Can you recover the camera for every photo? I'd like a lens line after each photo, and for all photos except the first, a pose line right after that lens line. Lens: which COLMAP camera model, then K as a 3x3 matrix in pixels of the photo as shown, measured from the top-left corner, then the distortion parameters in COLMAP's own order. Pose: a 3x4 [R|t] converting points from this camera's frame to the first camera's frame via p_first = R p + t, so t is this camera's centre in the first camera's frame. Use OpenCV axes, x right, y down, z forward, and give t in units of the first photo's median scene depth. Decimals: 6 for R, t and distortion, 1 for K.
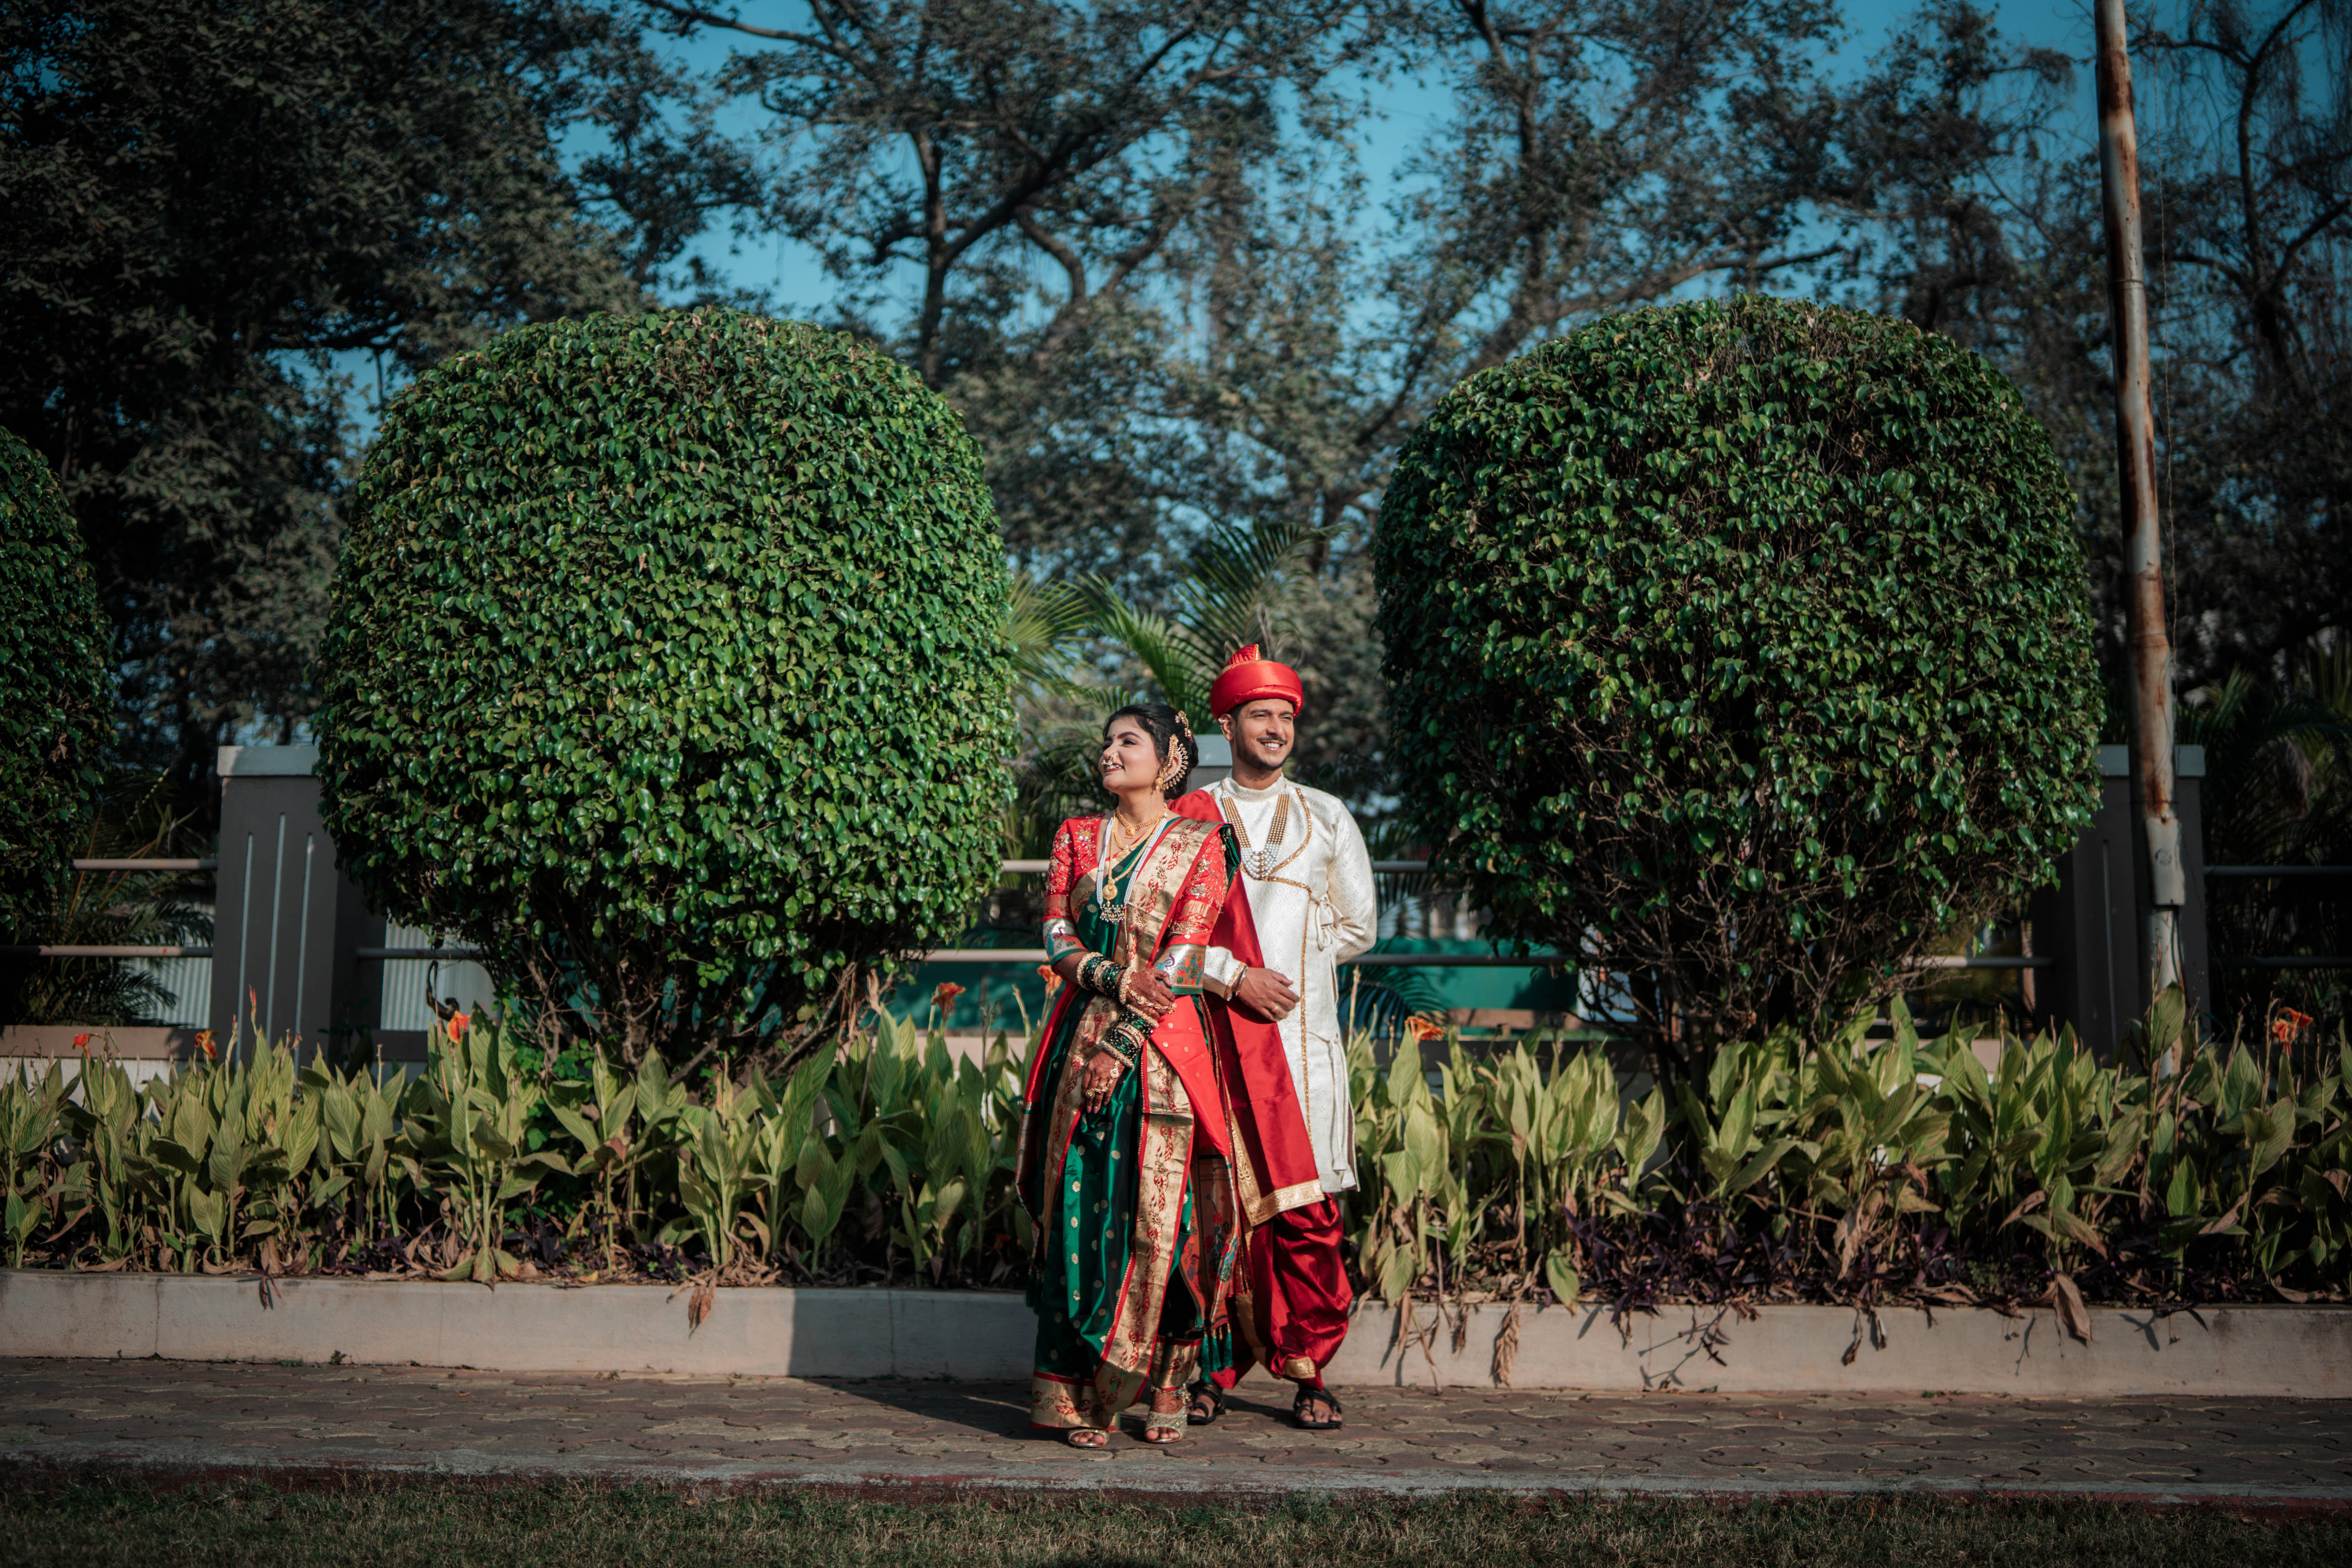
lens RADIAL K [[2384.6, 0, 1176.1], [0, 2384.6, 771.5], [0, 0, 1]] dist [-0.139483, 0.173415]
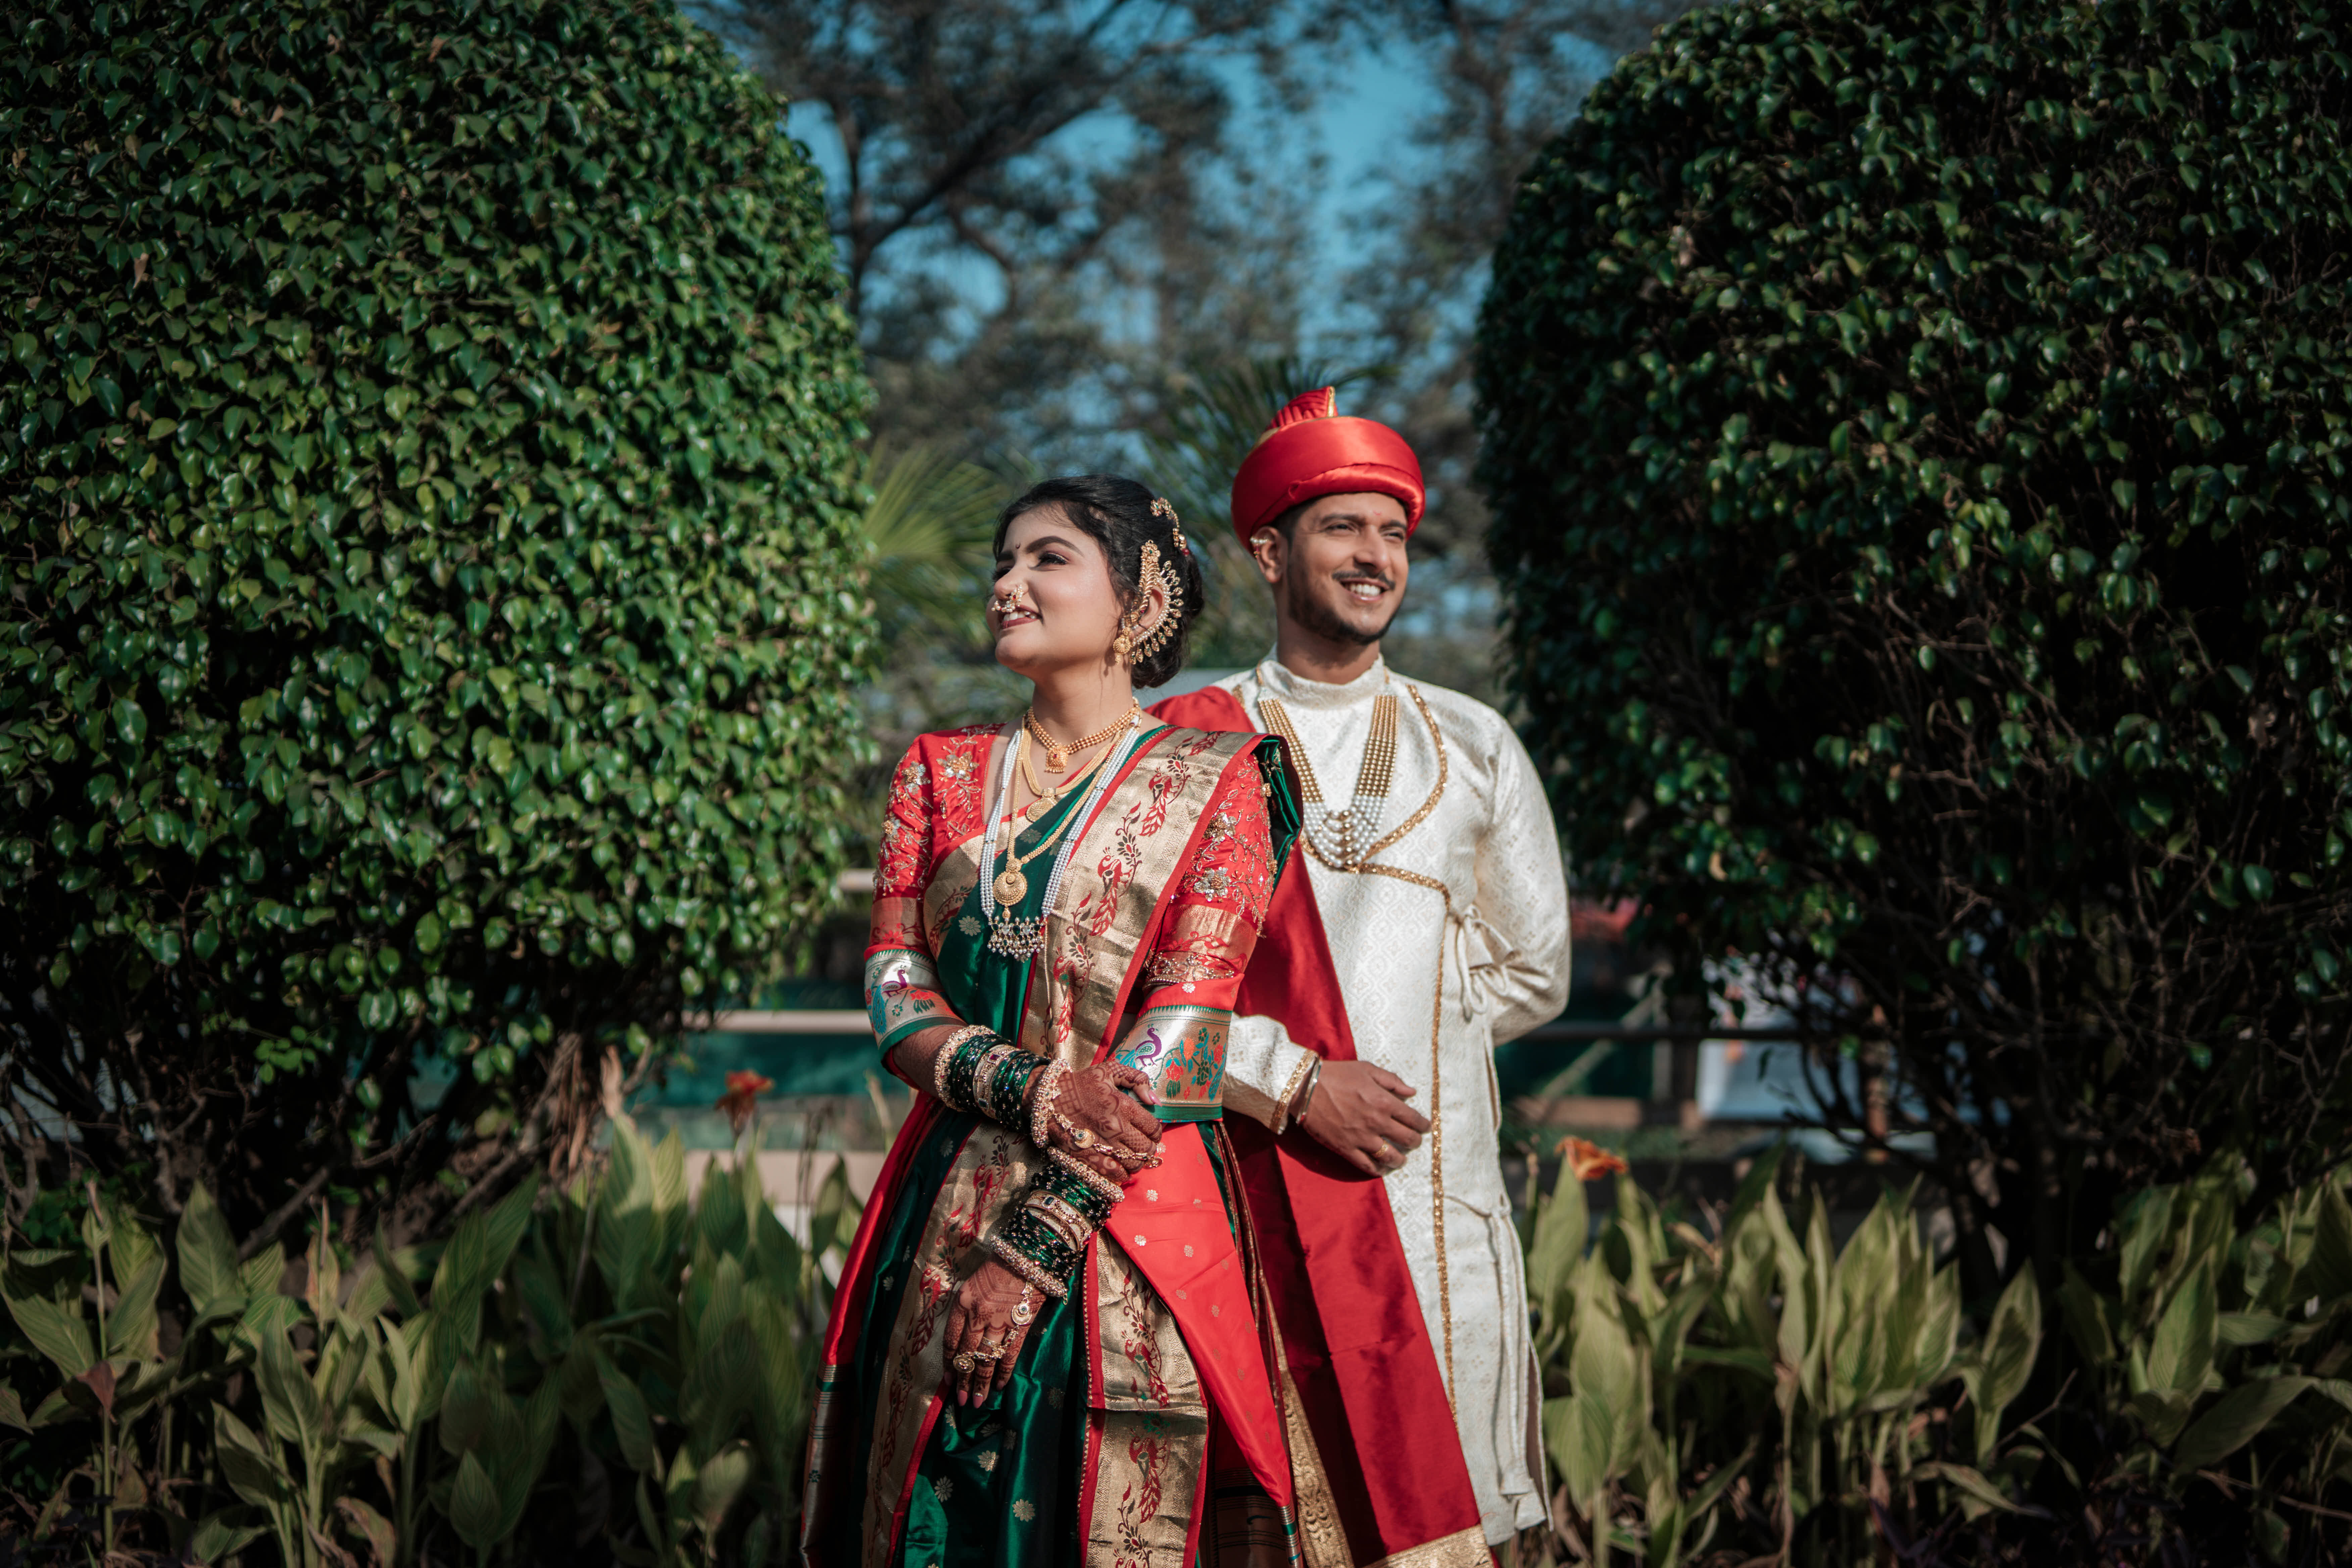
lens RADIAL K [[2386.0, 0, 1184.2], [0, 2386.0, 780.3], [0, 0, 1]] dist [-0.140408, 0.172621]
pose [[0.999521, 0.006668, 0.030217, -0.008693], [-0.006054, 0.999775, -0.020351, 0.032682], [-0.030346, 0.020159, 0.999336, 0.466726]]
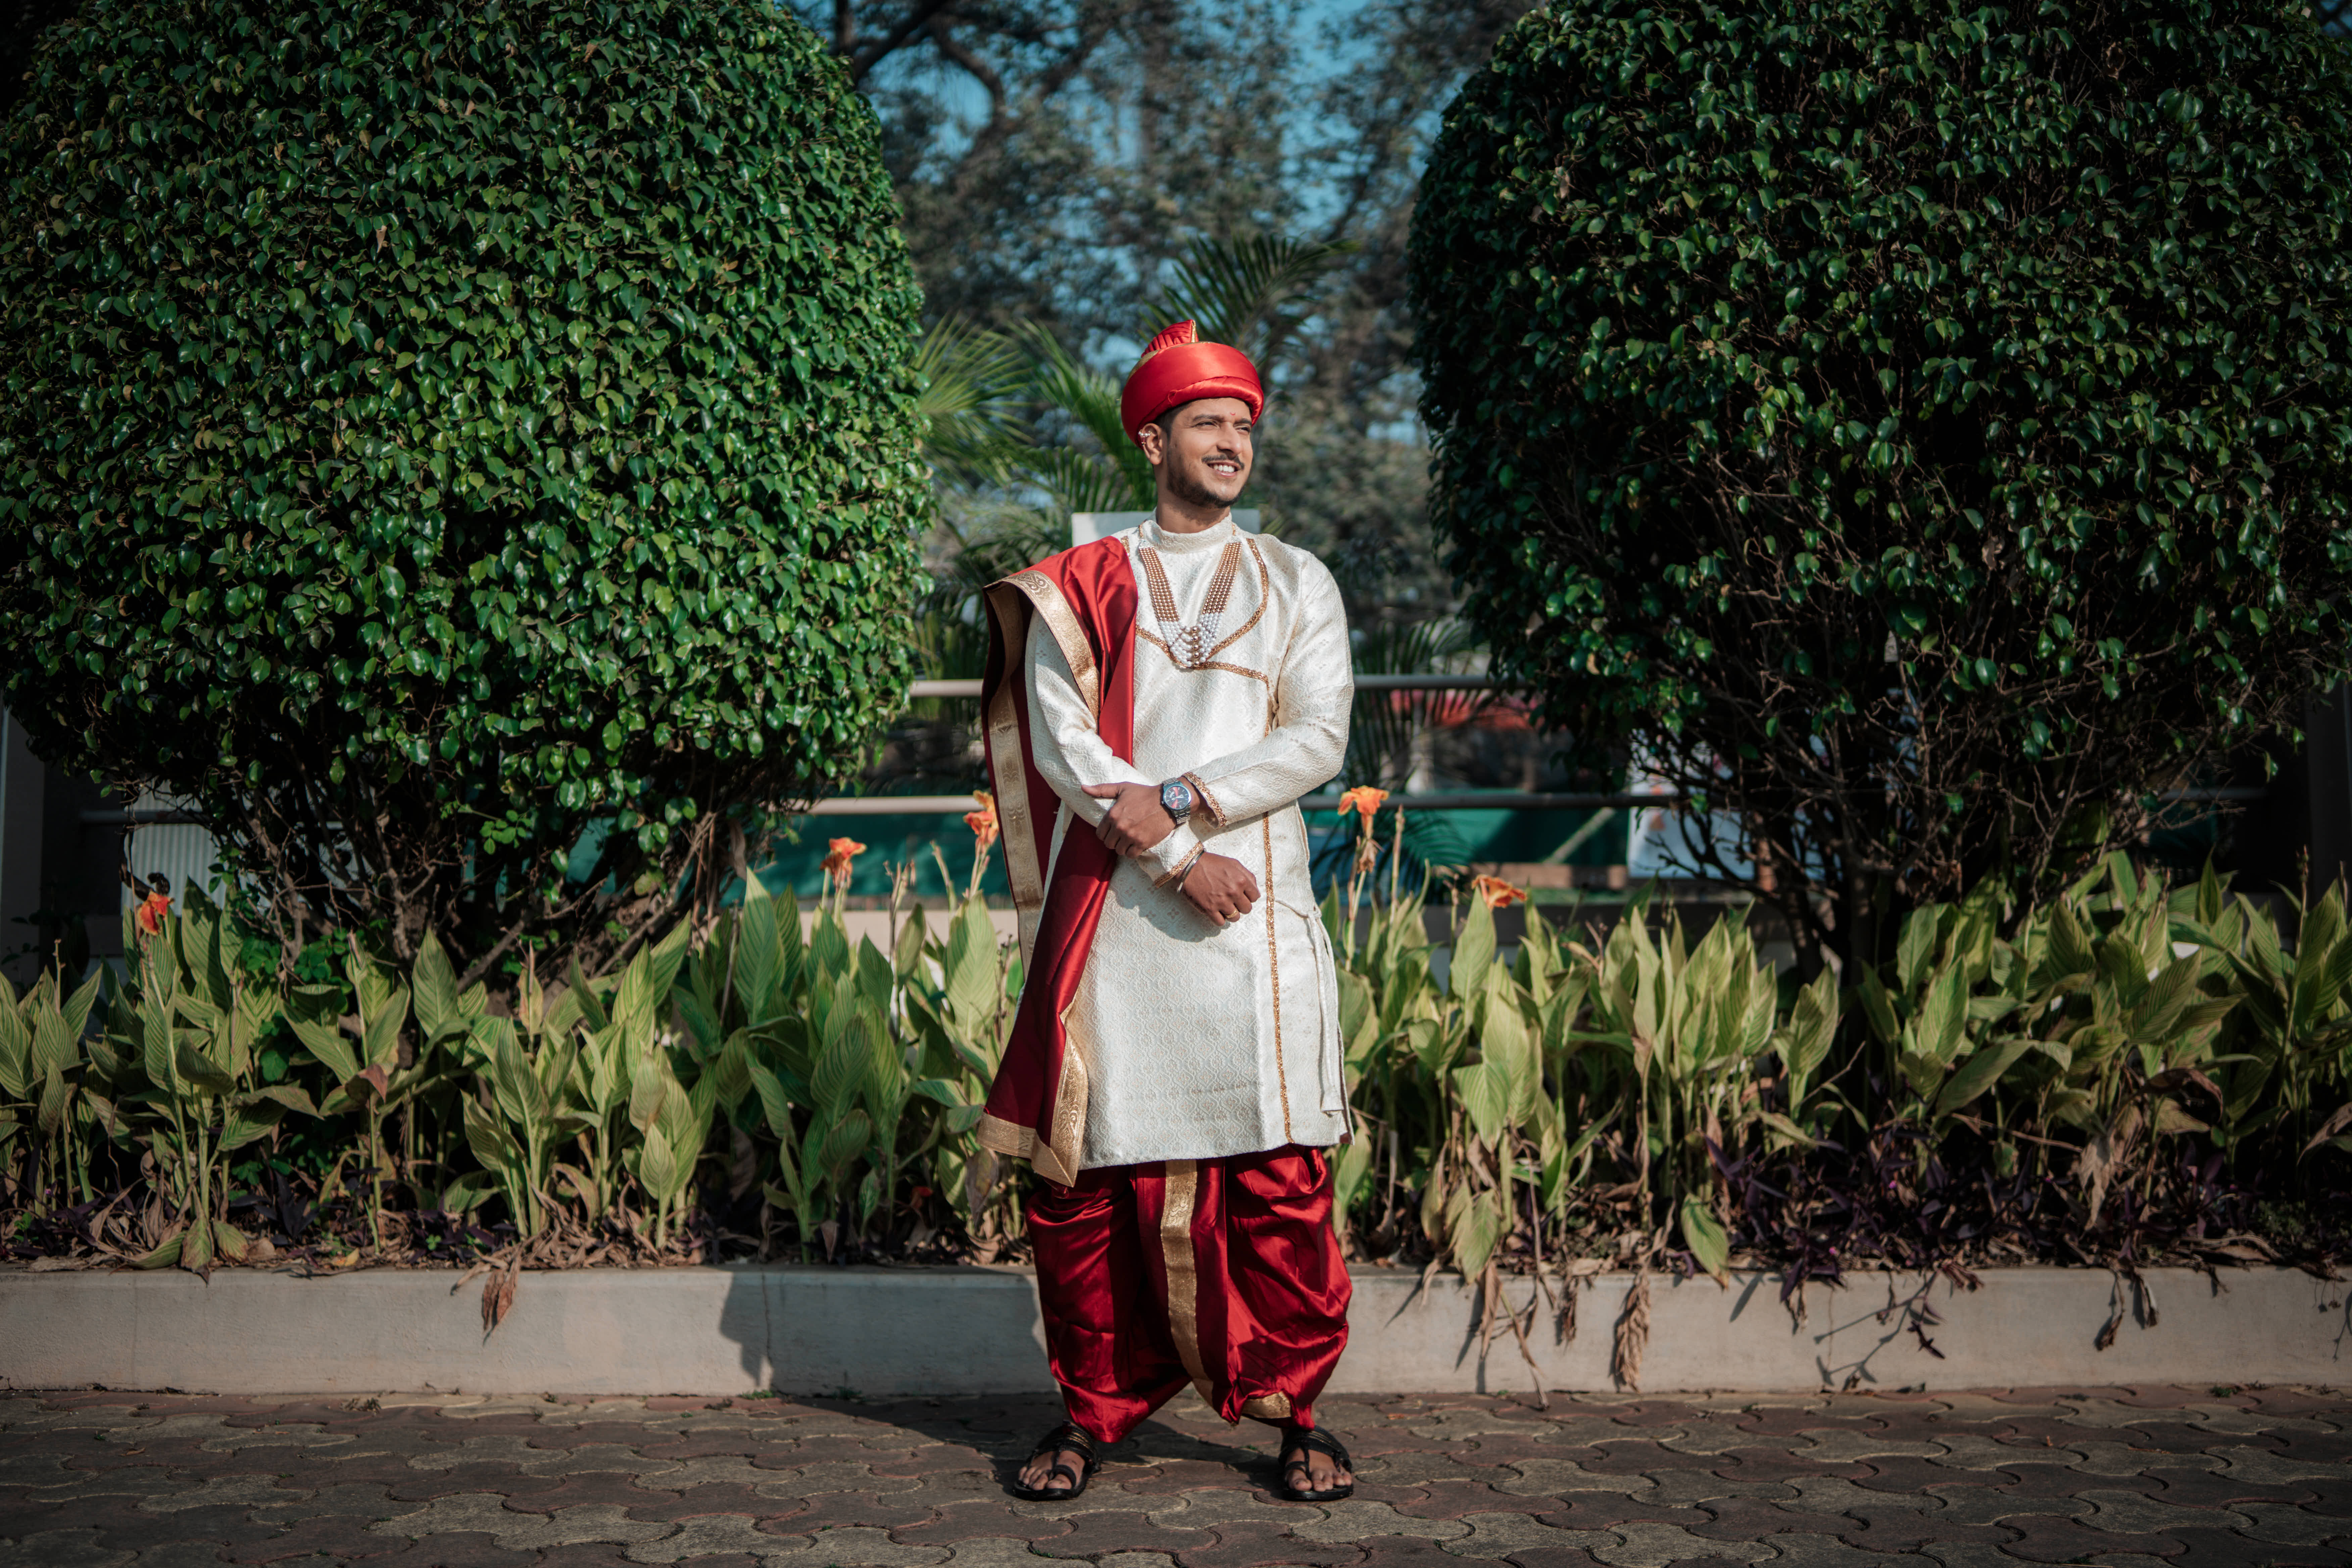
lens RADIAL K [[2384.6, 0, 1176.1], [0, 2384.6, 771.5], [0, 0, 1]] dist [-0.139483, 0.173415]
pose [[0.999462, -0.015410, 0.028955, -0.015333], [0.013700, 0.998202, 0.058359, 0.029218], [-0.029802, -0.057931, 0.997876, 0.294370]]
